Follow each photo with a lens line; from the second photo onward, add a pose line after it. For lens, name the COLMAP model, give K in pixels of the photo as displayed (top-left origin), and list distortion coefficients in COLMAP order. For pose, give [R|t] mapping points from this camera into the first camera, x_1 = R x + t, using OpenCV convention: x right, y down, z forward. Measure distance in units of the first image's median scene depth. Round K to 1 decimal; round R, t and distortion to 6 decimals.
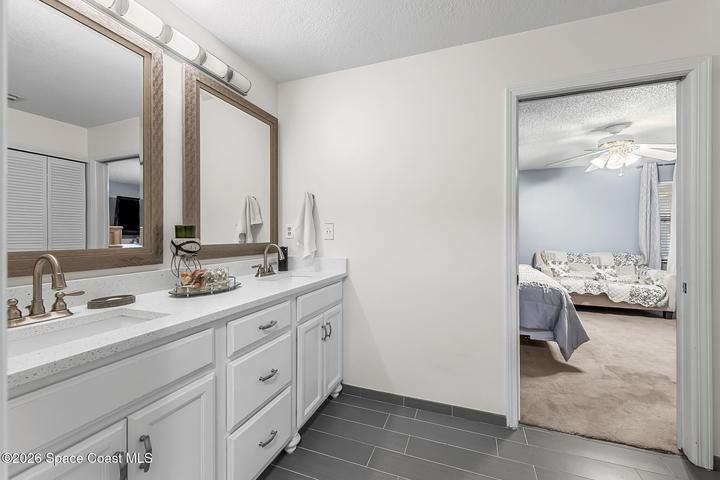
lens RADIAL K [[285.9, 0, 363.1], [0, 285.9, 233.0], [0, 0, 1]] dist [-0.001164, -0.000551]
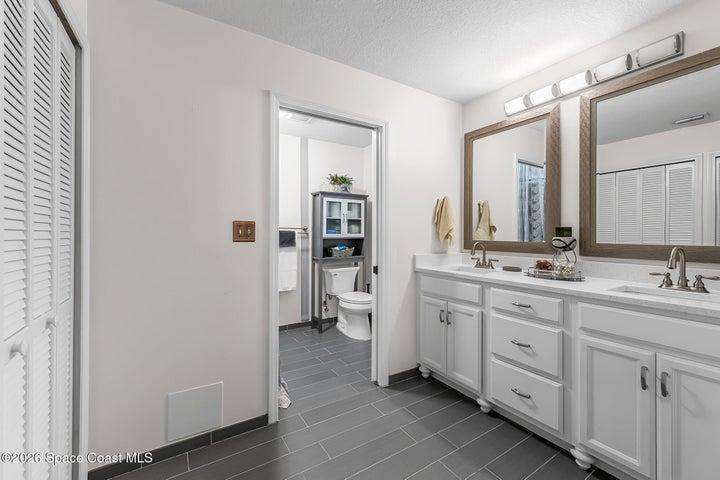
lens RADIAL K [[306.7, 0, 360.0], [0, 306.7, 240.0], [0, 0, 1]] dist [0.000087, 0.000012]
pose [[-0.606430, 0.019129, -0.794907, 0.289084], [0.003675, 0.999767, 0.021255, -0.000121], [0.795128, 0.009968, -0.606360, 0.304150]]
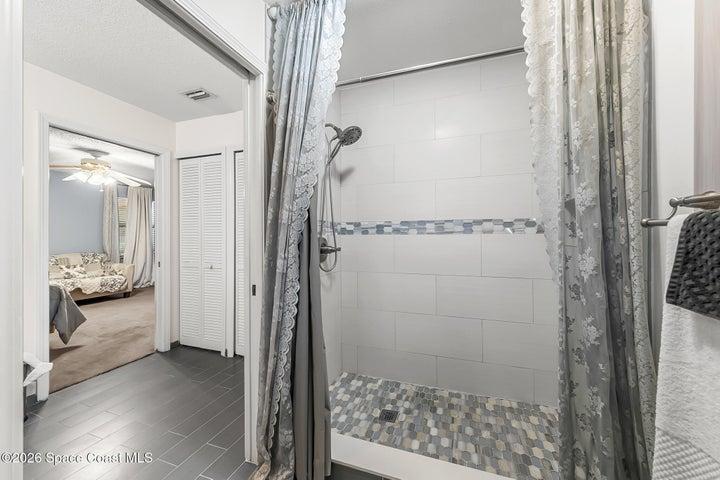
lens RADIAL K [[261.9, 0, 365.9], [0, 261.9, 232.7], [0, 0, 1]] dist [0.001557, 0.000132]
pose [[-0.032087, 0.011871, 0.999415, -0.256912], [-0.001173, 0.999928, -0.011915, -0.002632], [-0.999484, -0.001554, -0.032071, -0.127606]]
